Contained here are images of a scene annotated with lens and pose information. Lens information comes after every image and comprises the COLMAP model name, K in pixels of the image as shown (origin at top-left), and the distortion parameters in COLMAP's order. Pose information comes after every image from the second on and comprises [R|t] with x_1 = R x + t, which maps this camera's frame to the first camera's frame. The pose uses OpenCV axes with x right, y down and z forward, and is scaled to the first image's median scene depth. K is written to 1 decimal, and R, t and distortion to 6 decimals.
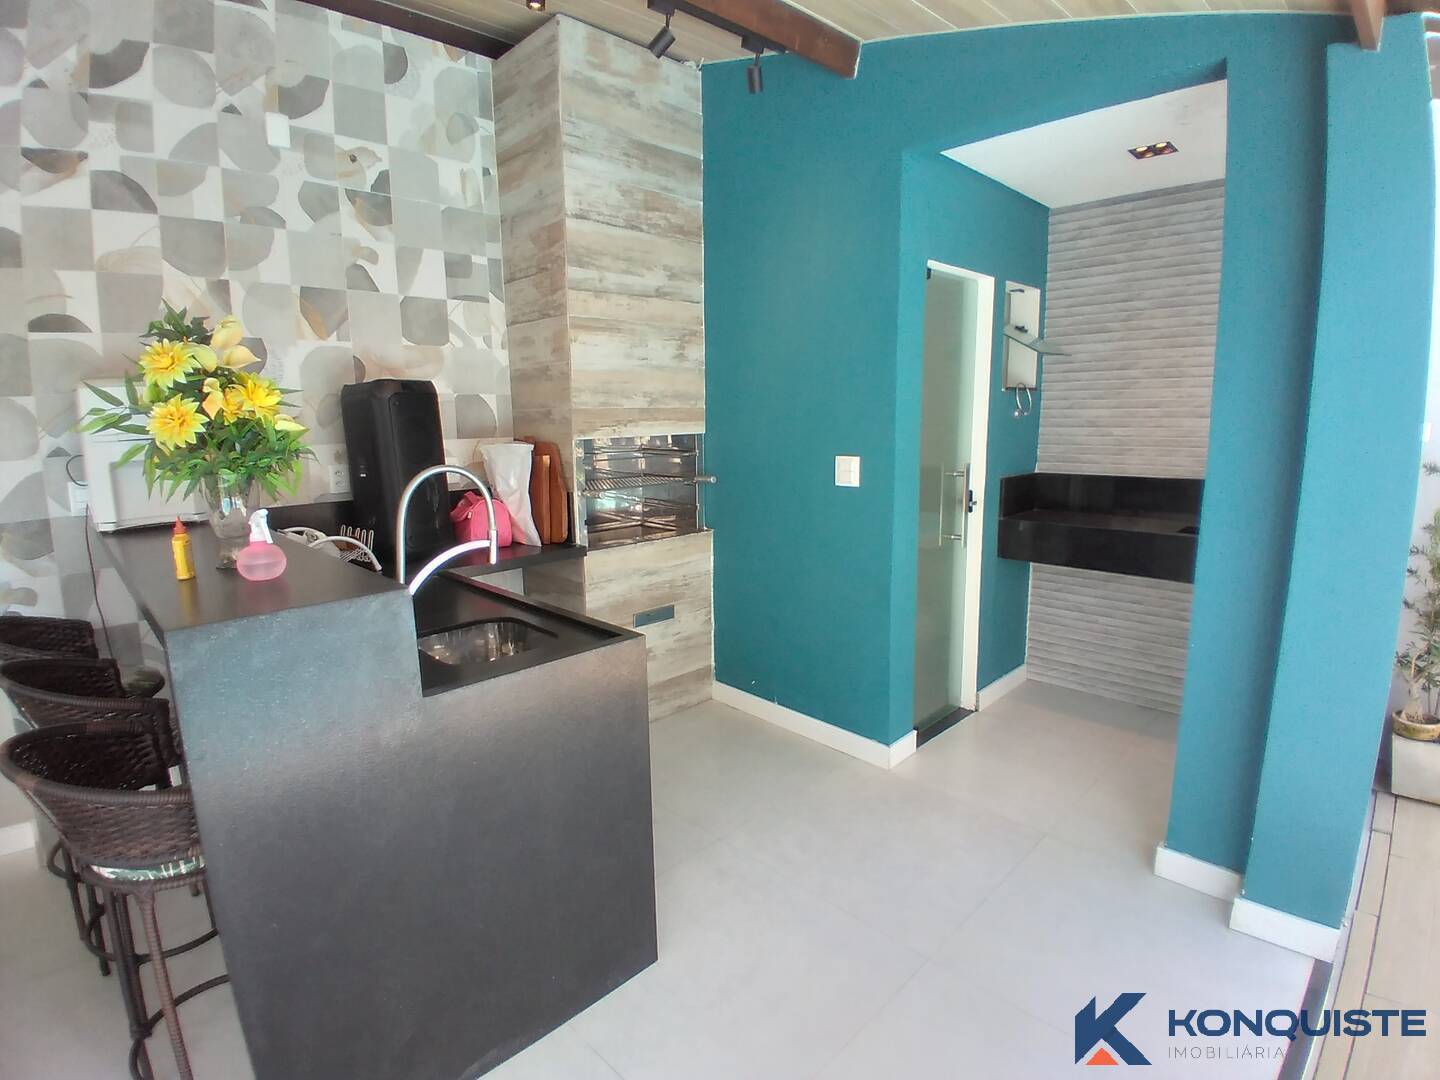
lens RADIAL K [[729.8, 0, 732.9], [0, 729.8, 544.2], [0, 0, 1]] dist [-0.003971, -0.033723]
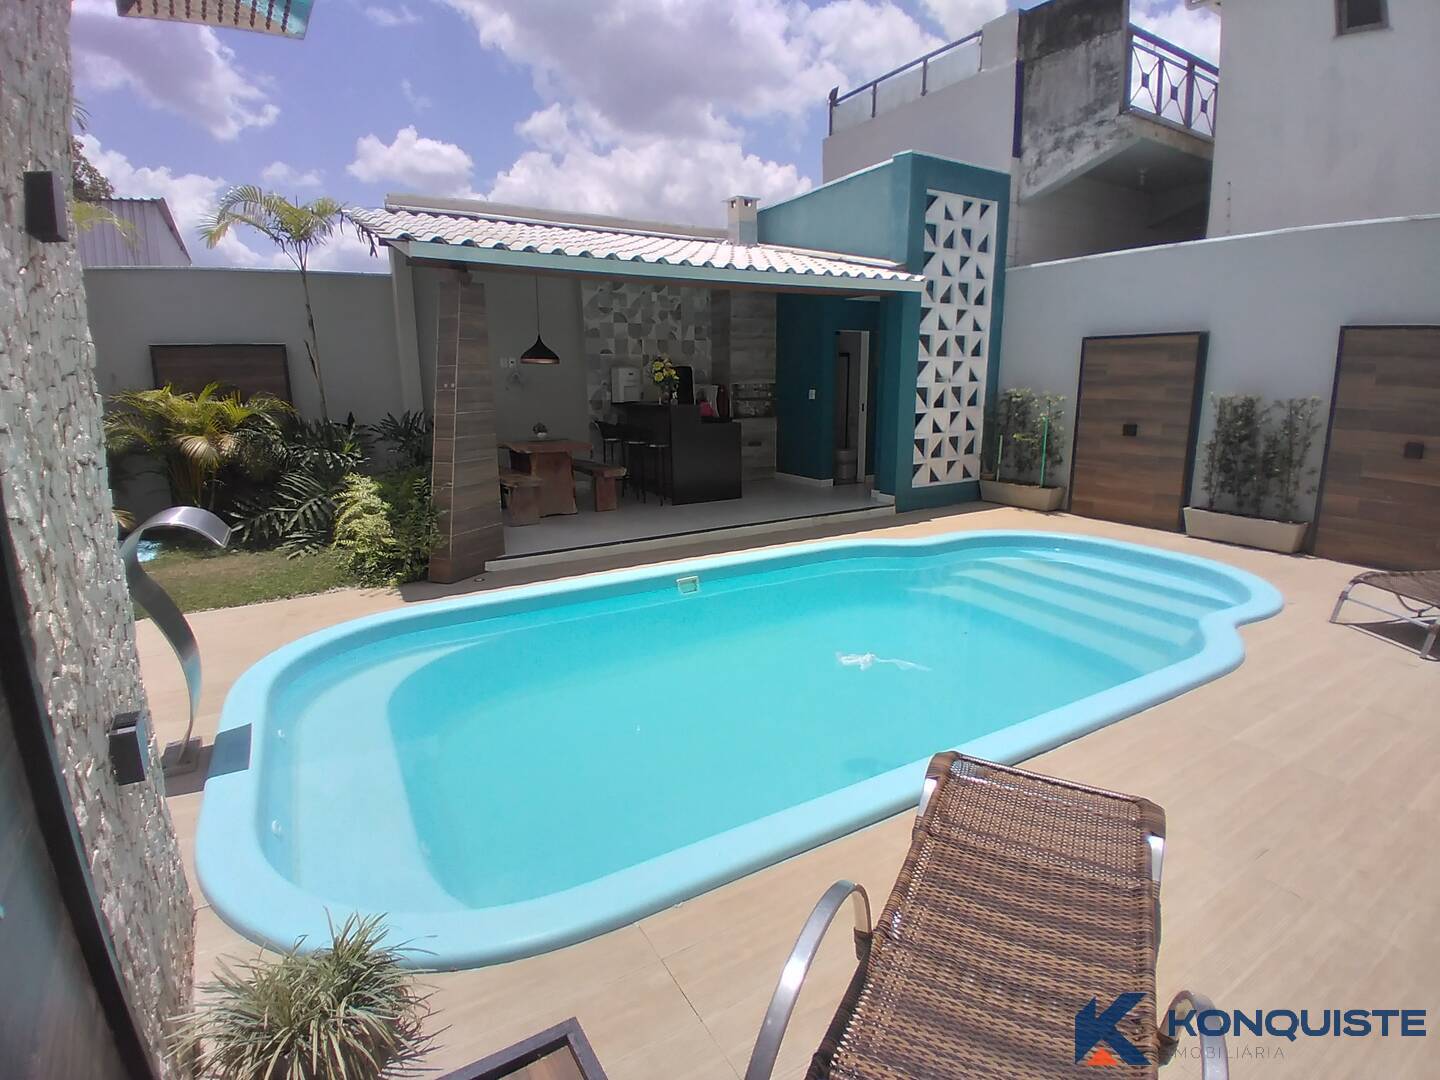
lens RADIAL K [[729.8, 0, 720.7], [0, 729.8, 551.9], [0, 0, 1]] dist [-0.003971, -0.033723]
pose [[0.971827, 0.058866, -0.228224, 0.529431], [-0.045624, 0.996978, 0.062872, 0.403313], [0.231235, -0.050689, 0.971577, -2.226399]]
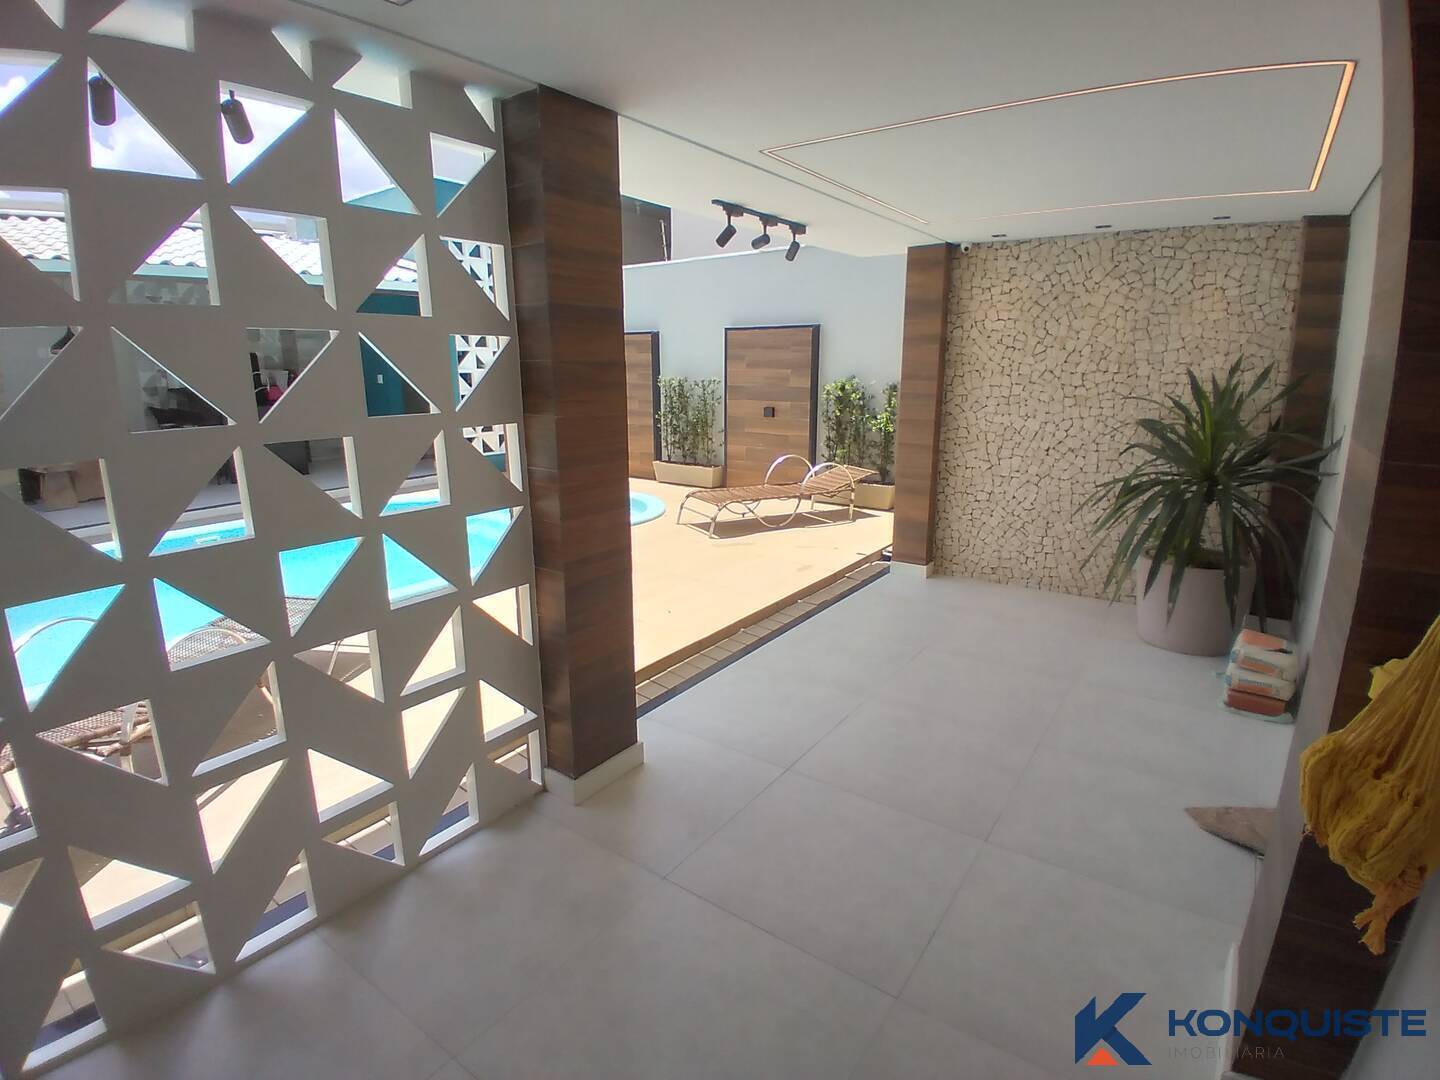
lens RADIAL K [[729.8, 0, 726.9], [0, 729.8, 544.1], [0, 0, 1]] dist [-0.003971, -0.033723]
pose [[0.985300, -0.025479, 0.168924, 1.187594], [0.015158, 0.997954, 0.062109, 0.504022], [-0.170161, -0.058635, 0.983670, -2.802184]]
